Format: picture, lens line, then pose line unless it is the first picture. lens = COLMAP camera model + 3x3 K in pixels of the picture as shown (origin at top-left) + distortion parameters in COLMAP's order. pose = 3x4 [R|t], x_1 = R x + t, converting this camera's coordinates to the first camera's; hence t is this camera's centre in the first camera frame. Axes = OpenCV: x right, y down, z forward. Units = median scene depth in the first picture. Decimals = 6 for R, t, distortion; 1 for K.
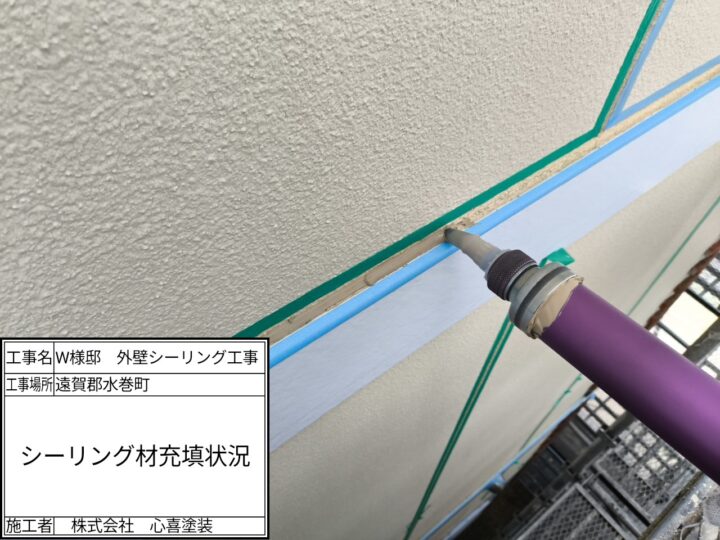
lens RADIAL K [[532.9, 0, 358.3], [0, 532.9, 296.0], [0, 0, 1]] dist [0.100391, -0.184536]
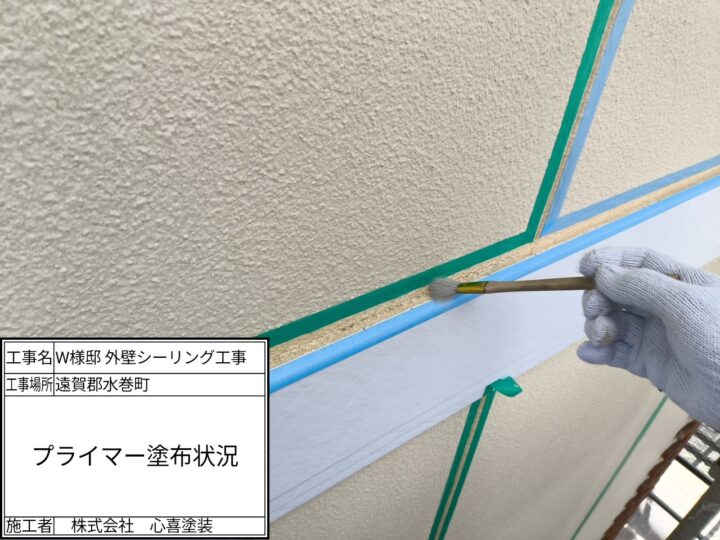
lens RADIAL K [[532.9, 0, 358.3], [0, 532.9, 296.0], [0, 0, 1]] dist [0.100391, -0.184536]
pose [[0.998160, 0.060557, 0.003058, 0.264231], [-0.057170, 0.956743, -0.285263, 0.097763], [-0.020201, 0.284563, 0.958445, 0.303785]]
